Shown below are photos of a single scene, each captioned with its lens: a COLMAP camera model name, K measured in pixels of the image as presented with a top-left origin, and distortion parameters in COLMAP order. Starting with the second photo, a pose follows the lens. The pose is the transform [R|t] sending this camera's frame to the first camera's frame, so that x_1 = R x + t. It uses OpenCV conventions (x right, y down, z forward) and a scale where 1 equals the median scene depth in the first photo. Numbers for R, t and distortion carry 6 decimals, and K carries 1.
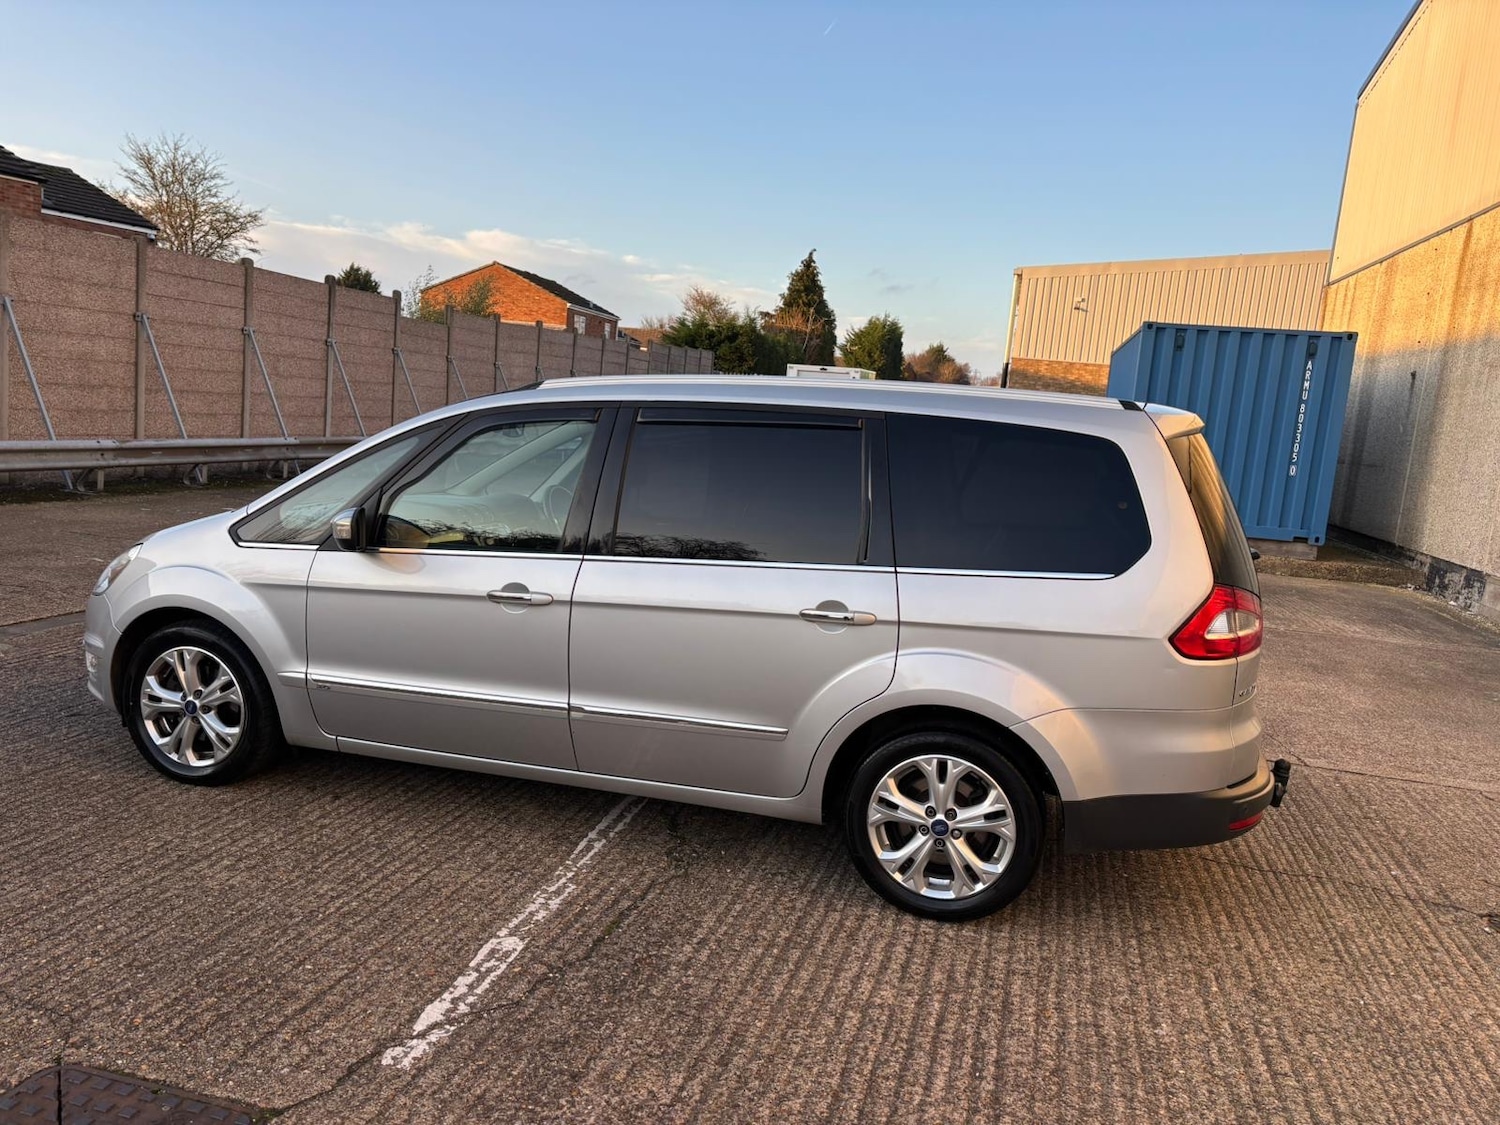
lens RADIAL K [[1129.0, 0, 729.1], [0, 1129.0, 573.6], [0, 0, 1]] dist [0.052351, -0.059648]
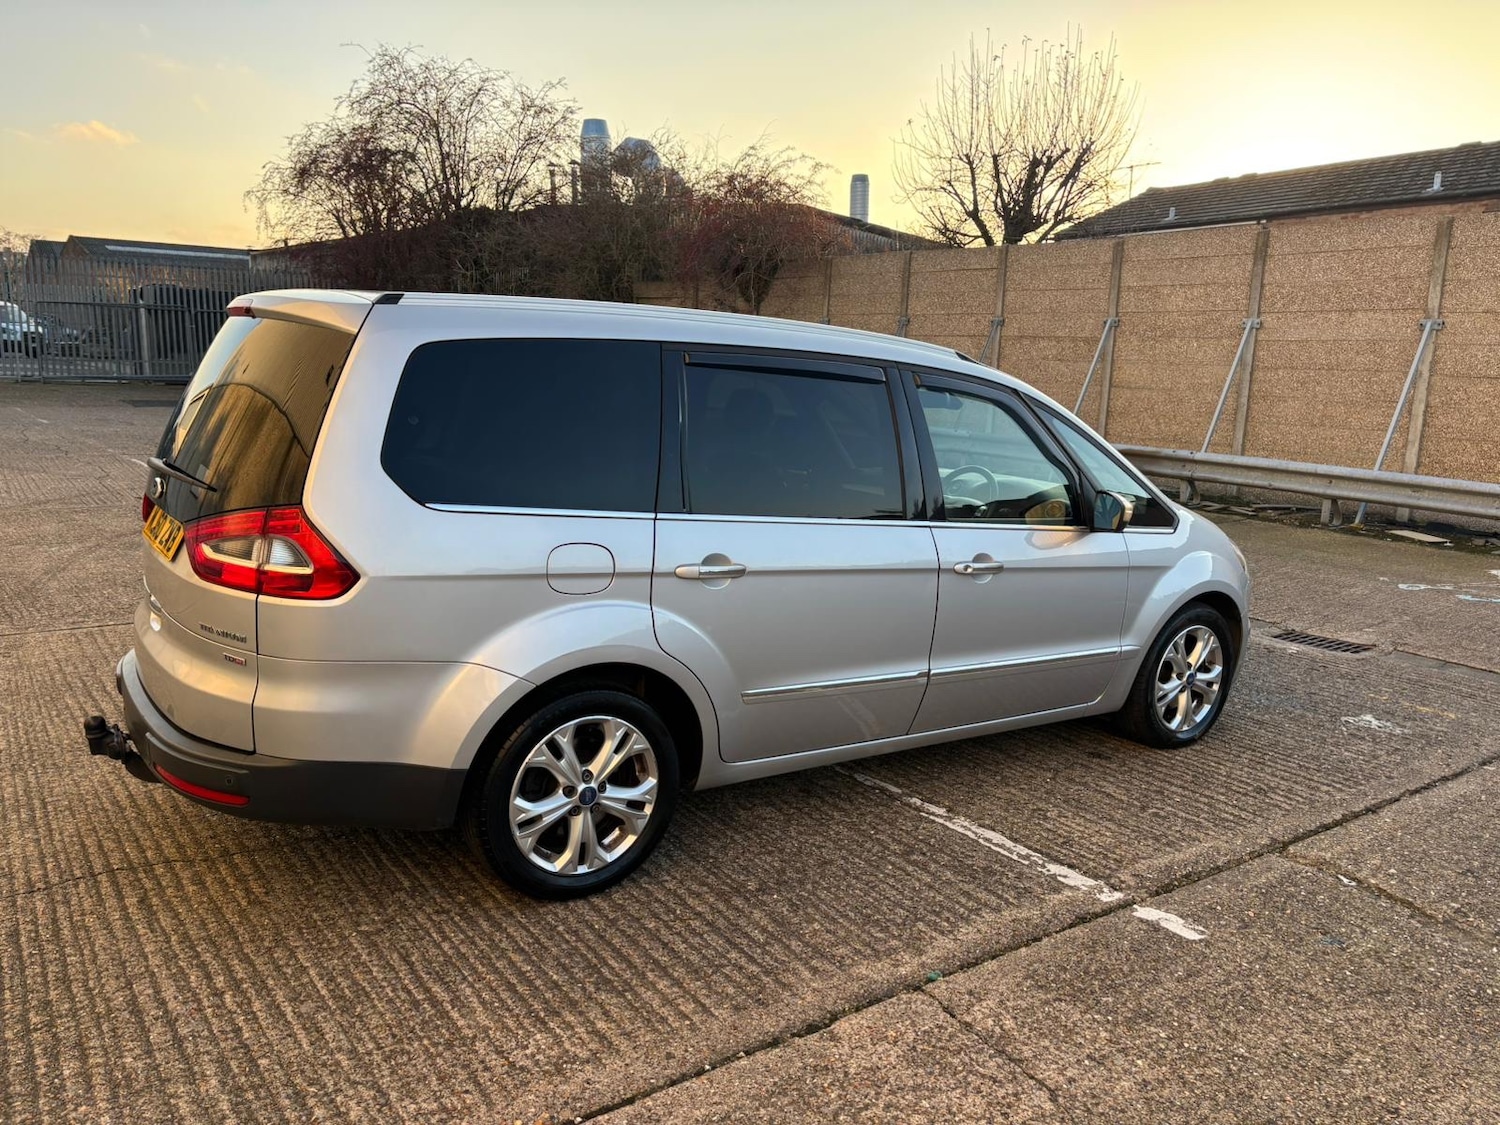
lens RADIAL K [[1128.5, 0, 768.4], [0, 1128.5, 563.4], [0, 0, 1]] dist [0.029689, -0.014332]
pose [[-0.614464, 0.042676, -0.787790, 0.860018], [-0.204265, 0.955882, 0.211105, -0.211608], [0.762043, 0.290635, -0.578638, 1.873446]]
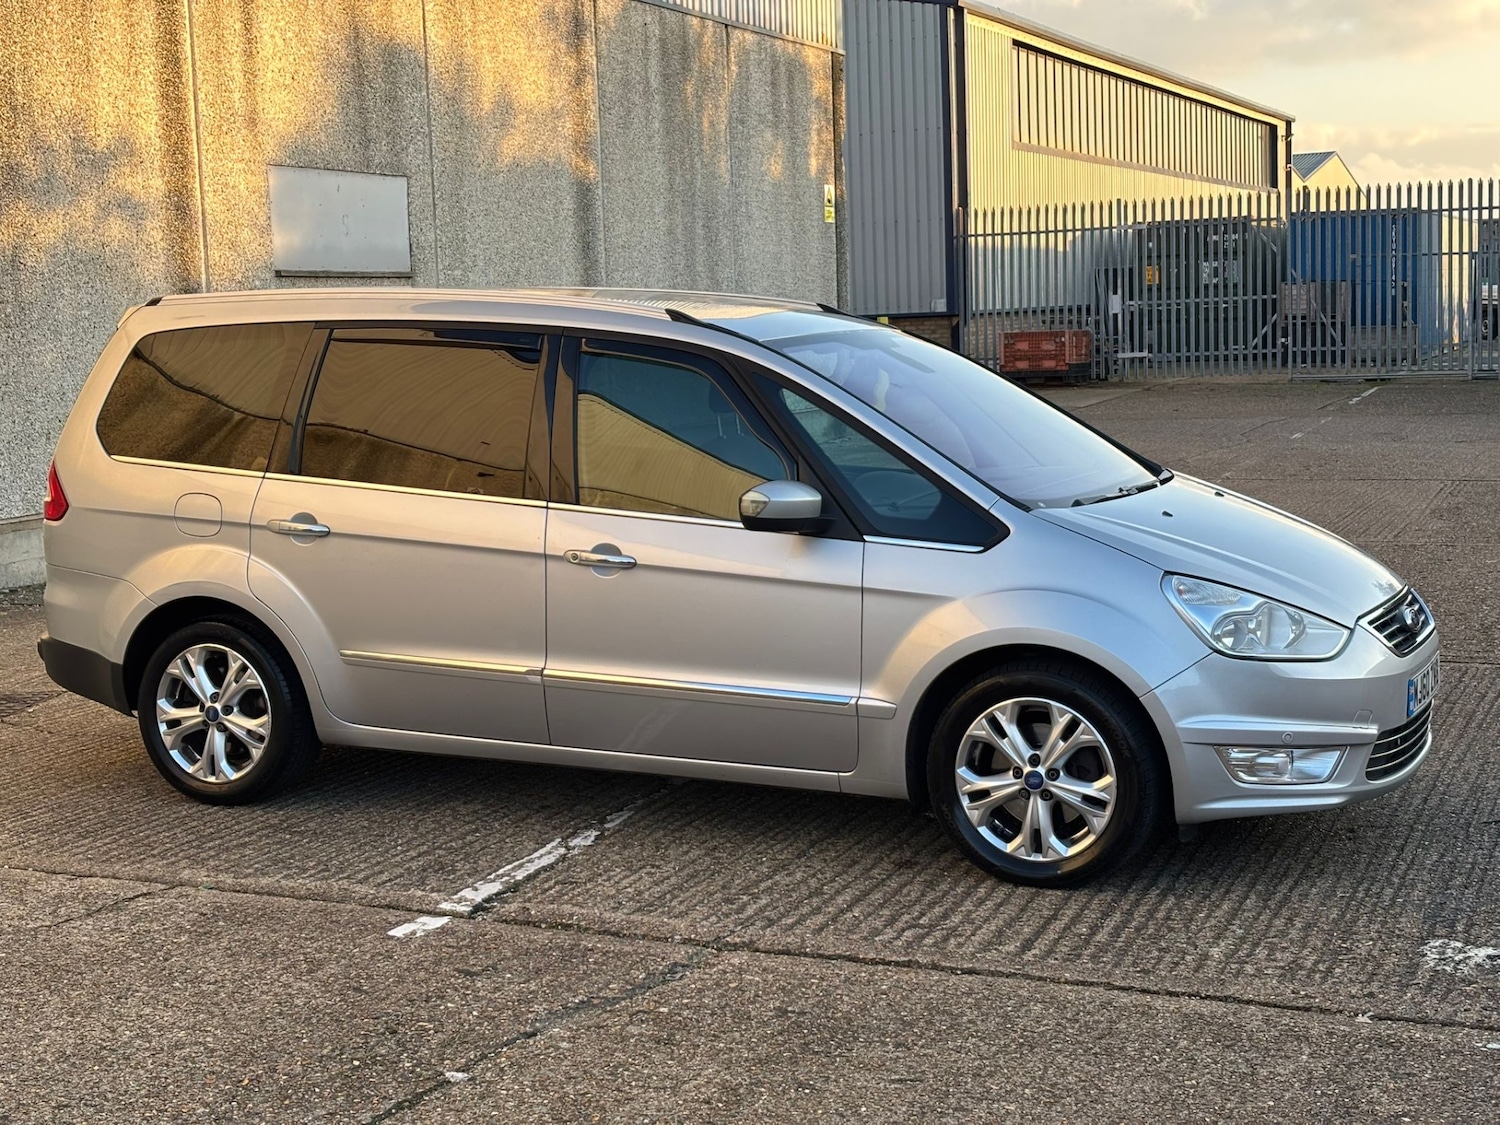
lens RADIAL K [[2239.7, 0, 750.0], [0, 2239.7, 562.5], [0, 0, 1]] dist [0.165192, -0.080767]
pose [[-0.988215, -0.067243, 0.137511, -0.403290], [-0.027656, 0.961995, 0.271663, -0.504287], [-0.150552, 0.264659, -0.952518, 3.065628]]
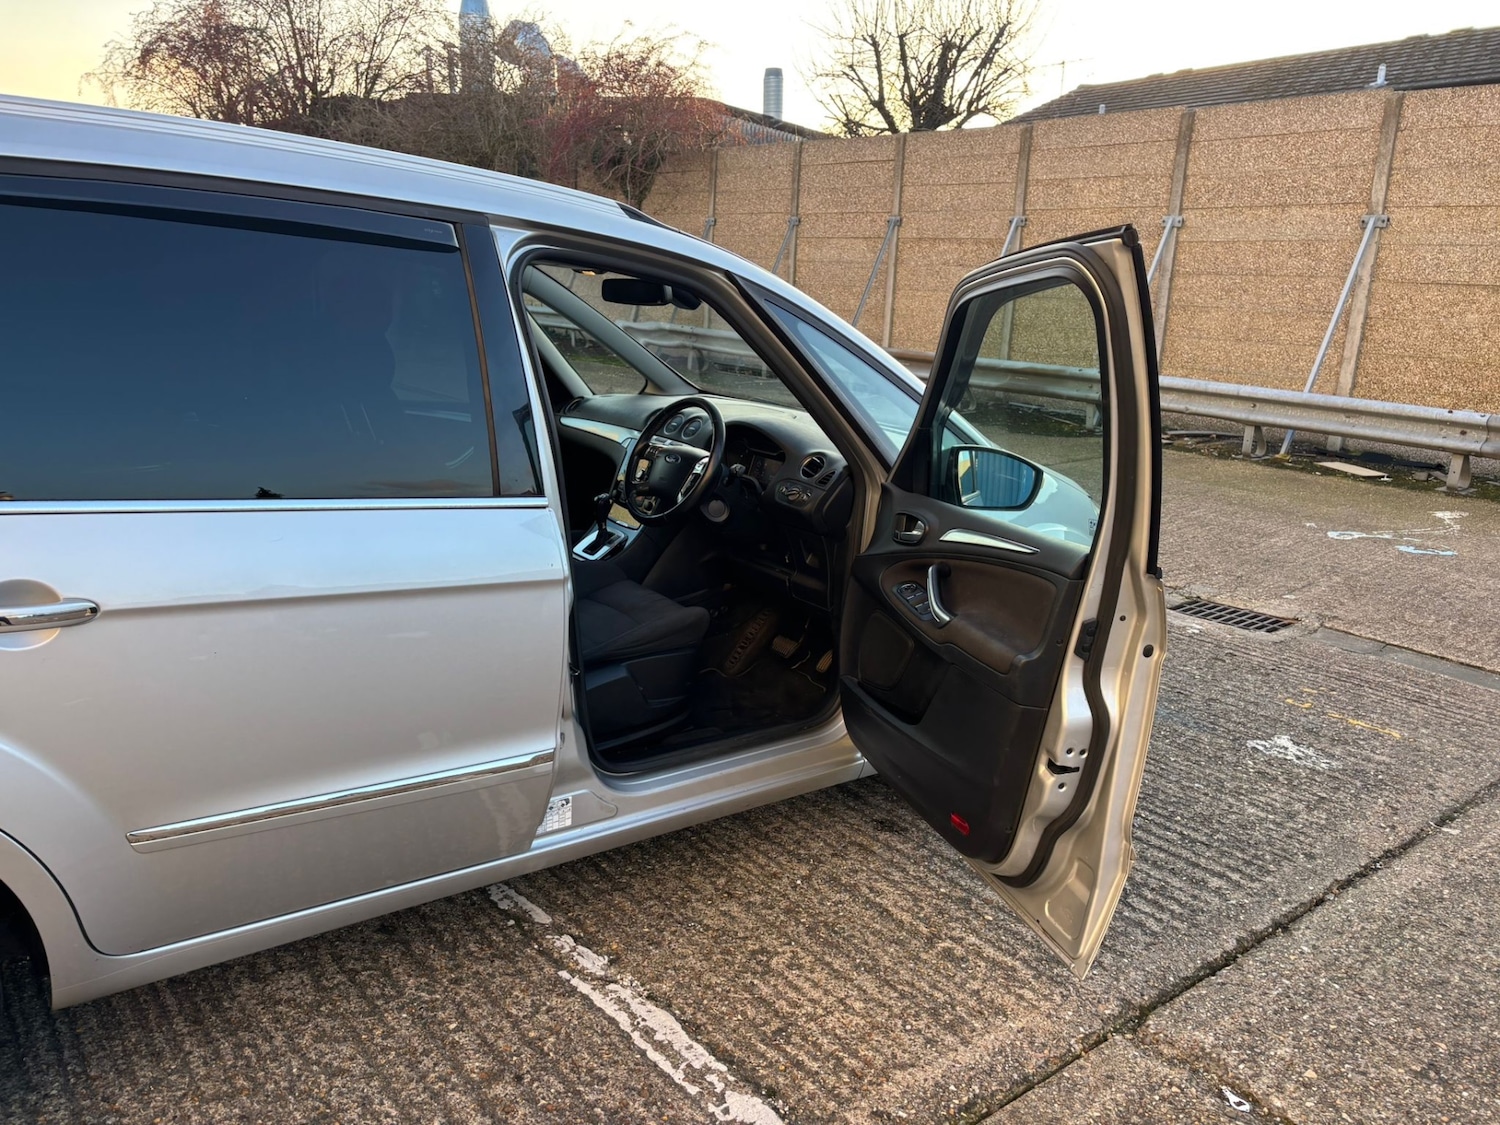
lens RADIAL K [[1133.2, 0, 746.6], [0, 1133.2, 558.5], [0, 0, 1]] dist [0.022137, -0.004557]
pose [[-0.585000, 0.098837, -0.804989, 0.400590], [-0.209463, 0.940461, 0.267691, -0.212333], [0.783518, 0.325215, -0.529467, 1.791527]]
